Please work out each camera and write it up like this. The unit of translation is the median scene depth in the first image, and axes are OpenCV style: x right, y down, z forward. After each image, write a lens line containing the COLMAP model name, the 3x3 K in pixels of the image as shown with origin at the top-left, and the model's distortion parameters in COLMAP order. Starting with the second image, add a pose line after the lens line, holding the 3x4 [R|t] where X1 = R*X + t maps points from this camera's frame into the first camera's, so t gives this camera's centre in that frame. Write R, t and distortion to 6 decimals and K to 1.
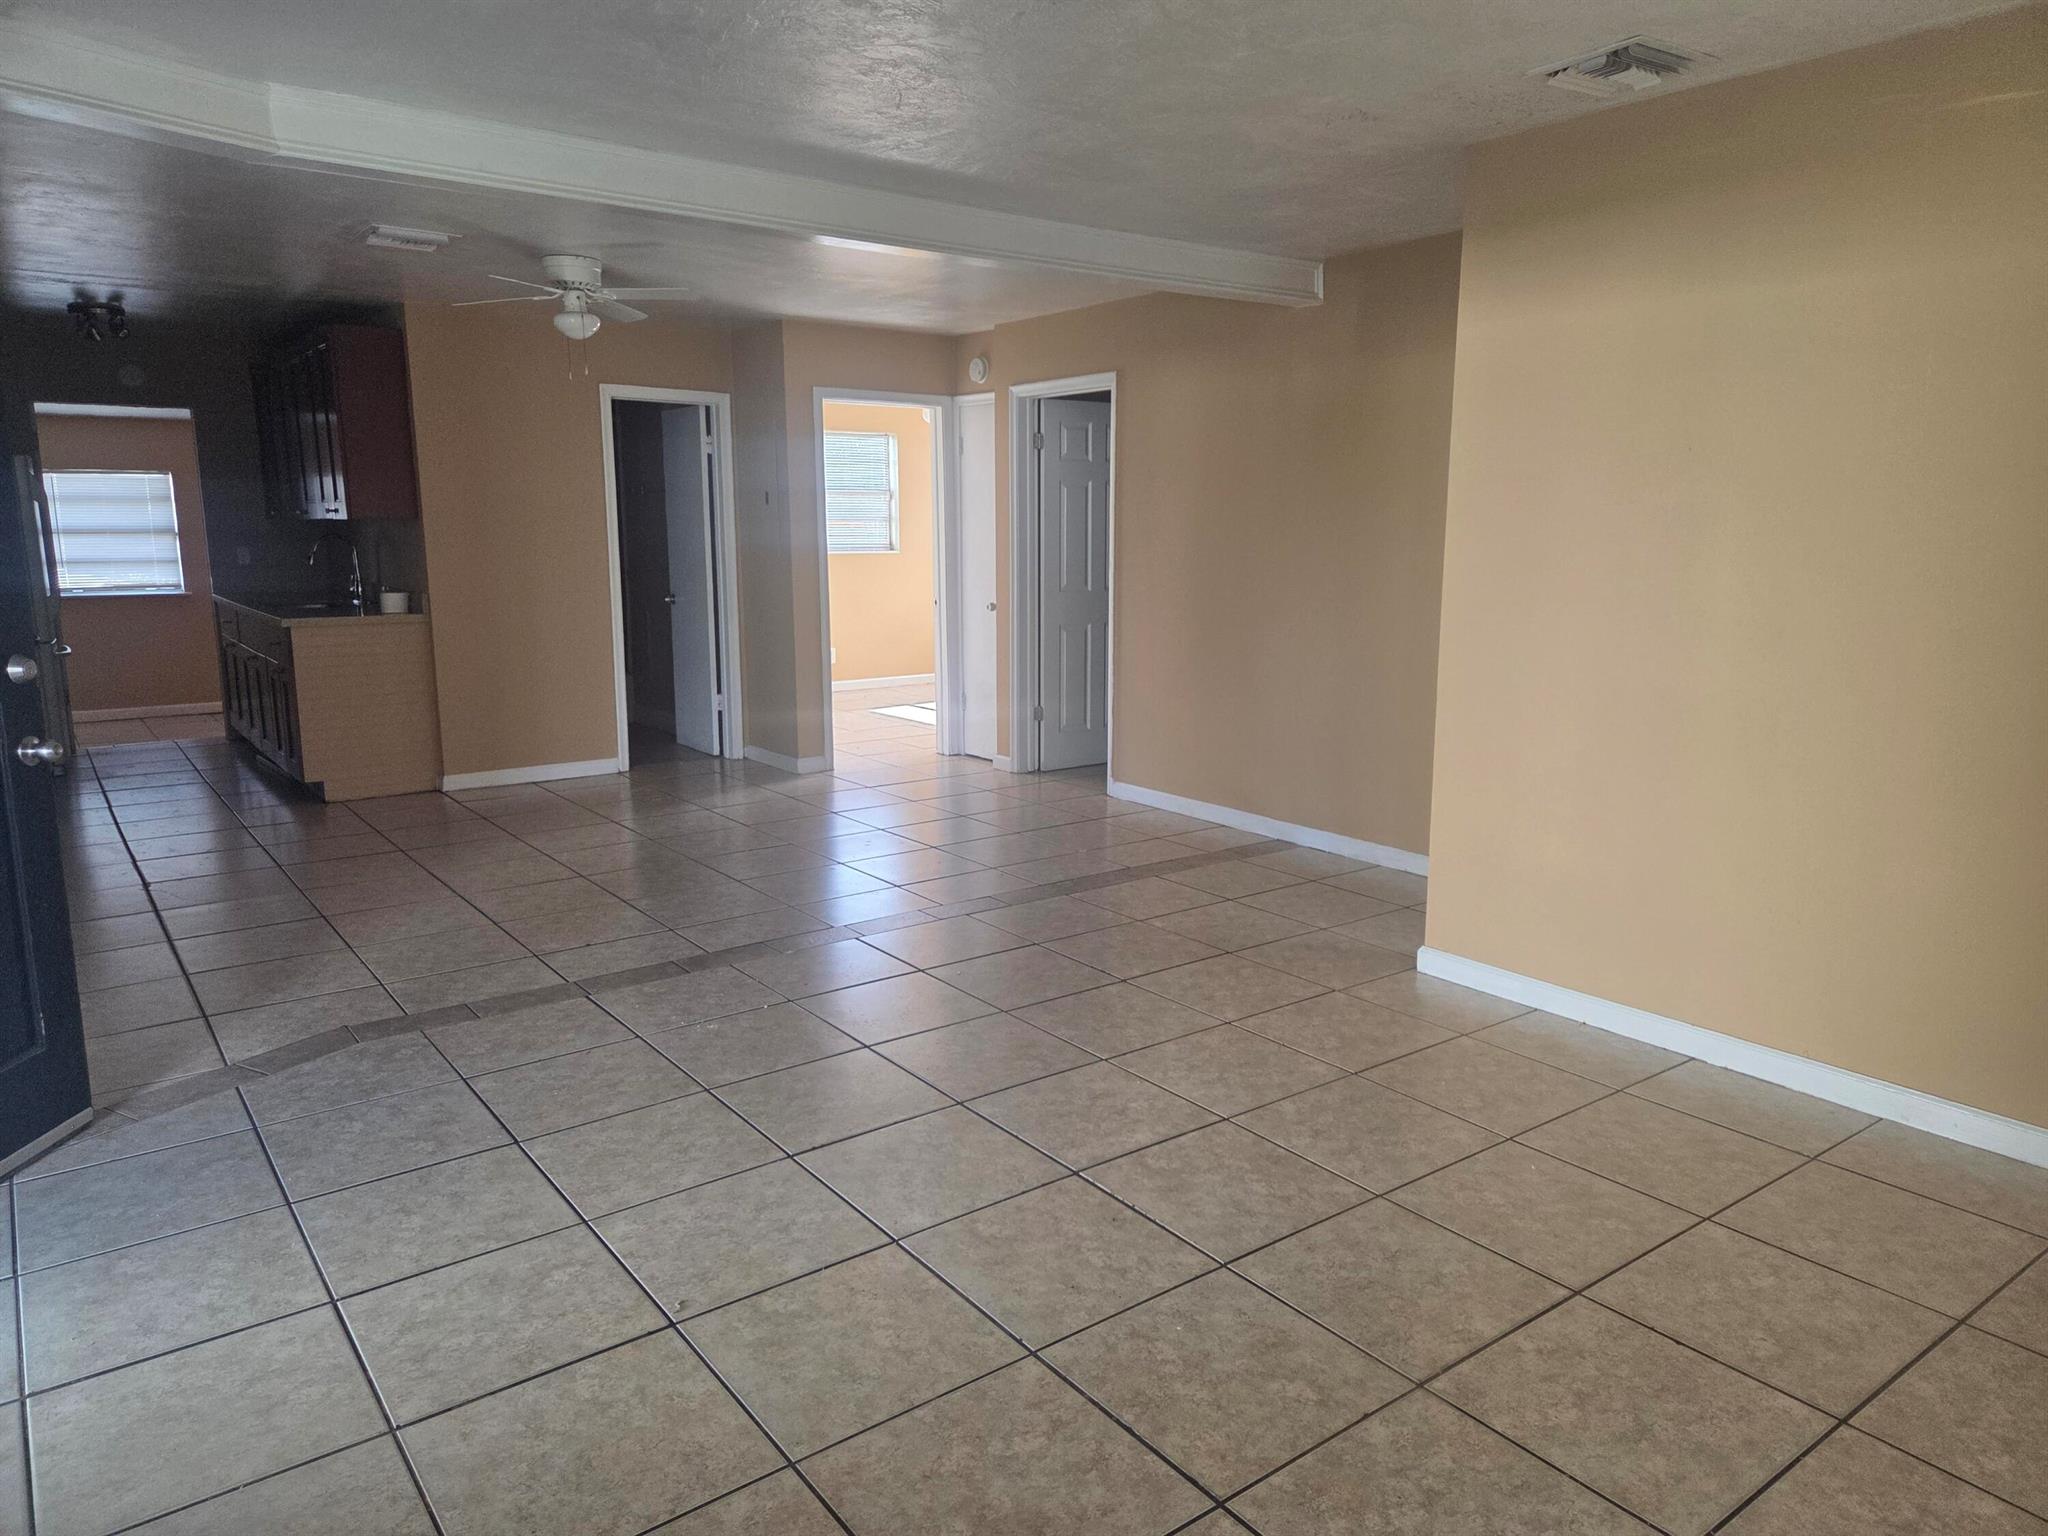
lens RADIAL K [[1358.0, 0, 1033.1], [0, 1358.0, 757.5], [0, 0, 1]] dist [0.085281, -0.055245]
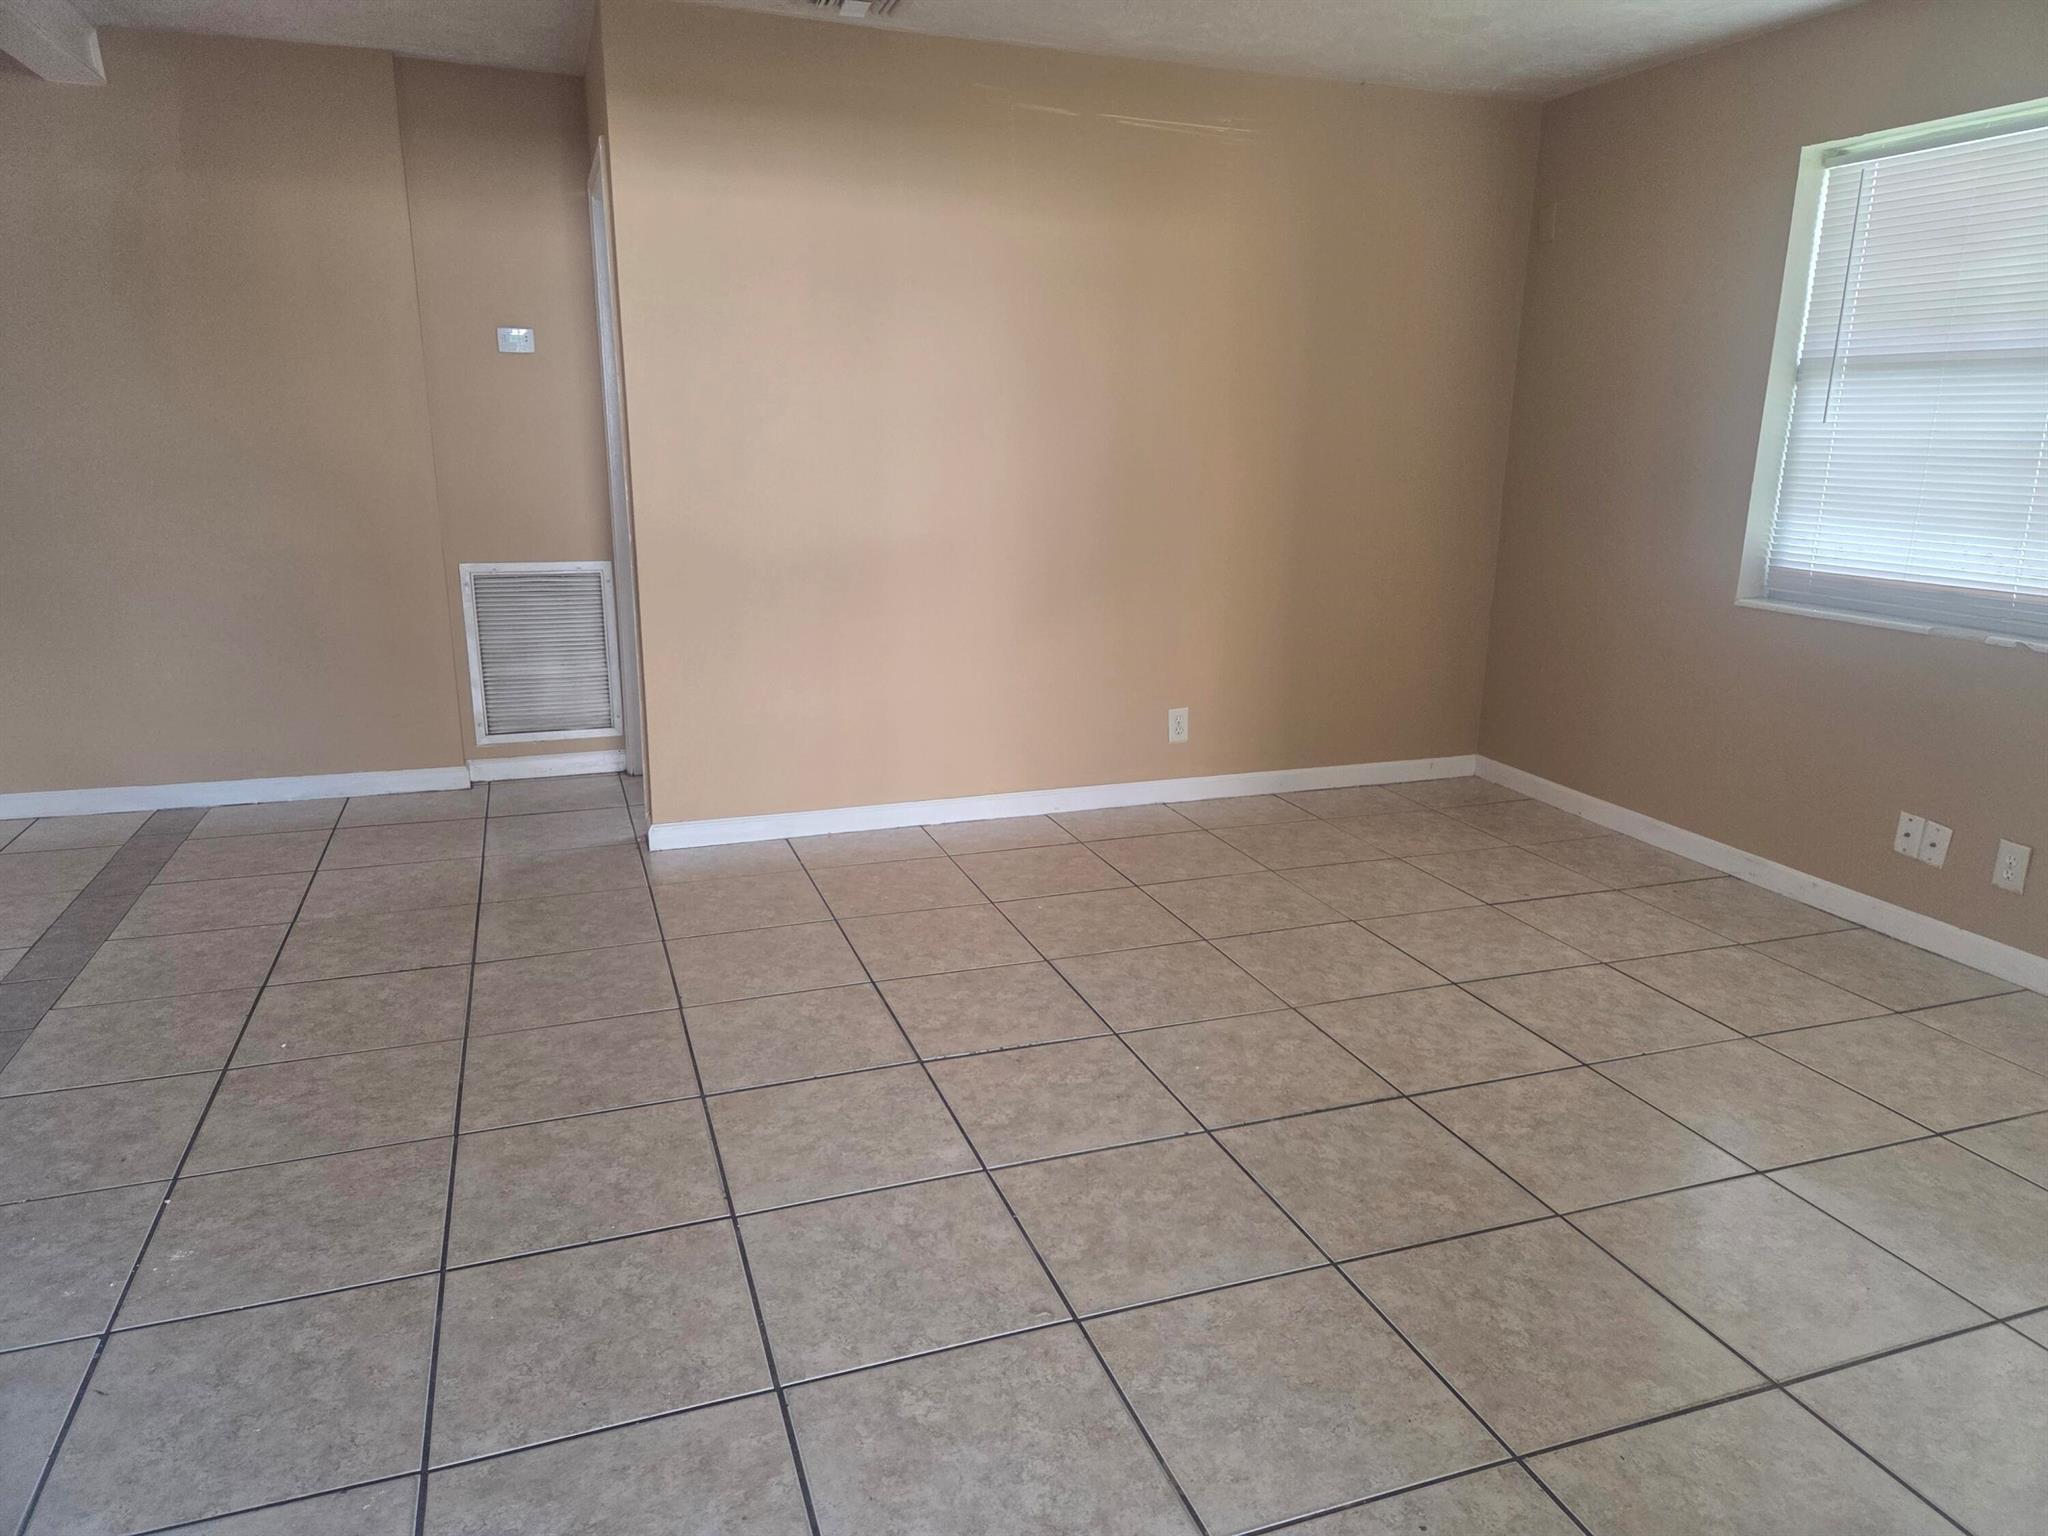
lens RADIAL K [[1358.0, 0, 1033.1], [0, 1358.0, 757.5], [0, 0, 1]] dist [0.085281, -0.055245]
pose [[0.301011, -0.224911, 0.926719, -0.778300], [0.150957, 0.970775, 0.186570, -0.080378], [-0.941597, 0.083735, 0.326165, 0.554798]]
